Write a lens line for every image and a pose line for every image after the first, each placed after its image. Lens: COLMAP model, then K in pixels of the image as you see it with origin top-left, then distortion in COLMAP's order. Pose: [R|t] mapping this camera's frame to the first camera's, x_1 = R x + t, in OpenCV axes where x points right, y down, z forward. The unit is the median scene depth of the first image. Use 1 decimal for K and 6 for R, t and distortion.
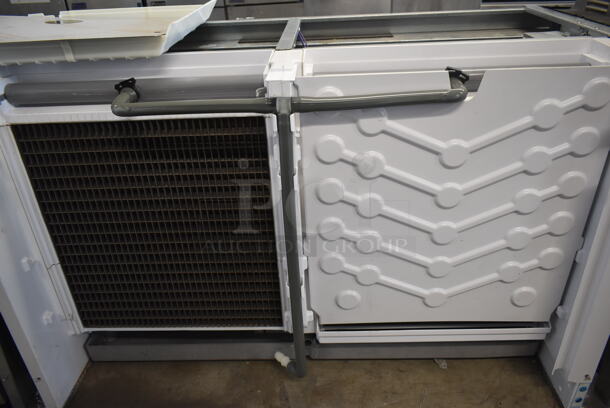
lens RADIAL K [[471.9, 0, 305.0], [0, 471.9, 204.0], [0, 0, 1]] dist [-0.005779, -0.001748]
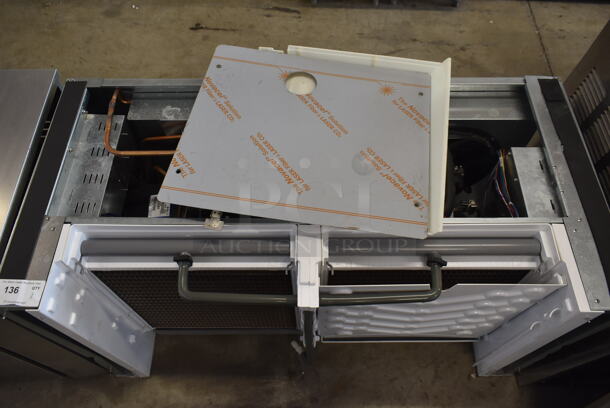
lens RADIAL K [[463.5, 0, 305.0], [0, 463.5, 204.0], [0, 0, 1]] dist [-0.008969, -0.003488]
pose [[0.999089, -0.013830, 0.040360, -0.081117], [-0.008754, 0.859418, 0.511199, -0.866356], [-0.041756, -0.511087, 0.858514, -0.009328]]
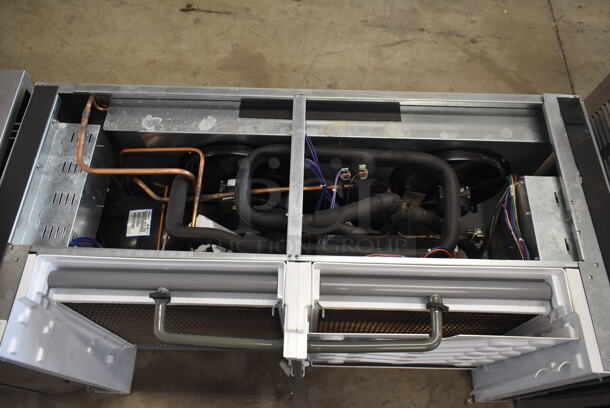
lens RADIAL K [[471.9, 0, 305.0], [0, 471.9, 204.0], [0, 0, 1]] dist [-0.005779, -0.001748]
pose [[0.998922, 0.009807, 0.045364, -0.063212], [-0.033525, 0.828386, 0.559154, -0.933127], [-0.032095, -0.560072, 0.827822, 0.131125]]
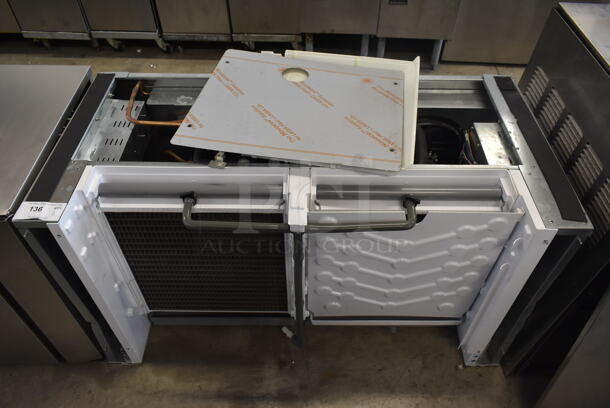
lens RADIAL K [[463.5, 0, 305.0], [0, 463.5, 204.0], [0, 0, 1]] dist [-0.008969, -0.003488]
pose [[0.998764, 0.010541, 0.048574, -0.074608], [-0.024869, 0.952117, 0.304722, -0.567351], [-0.043036, -0.305553, 0.951202, -0.317683]]
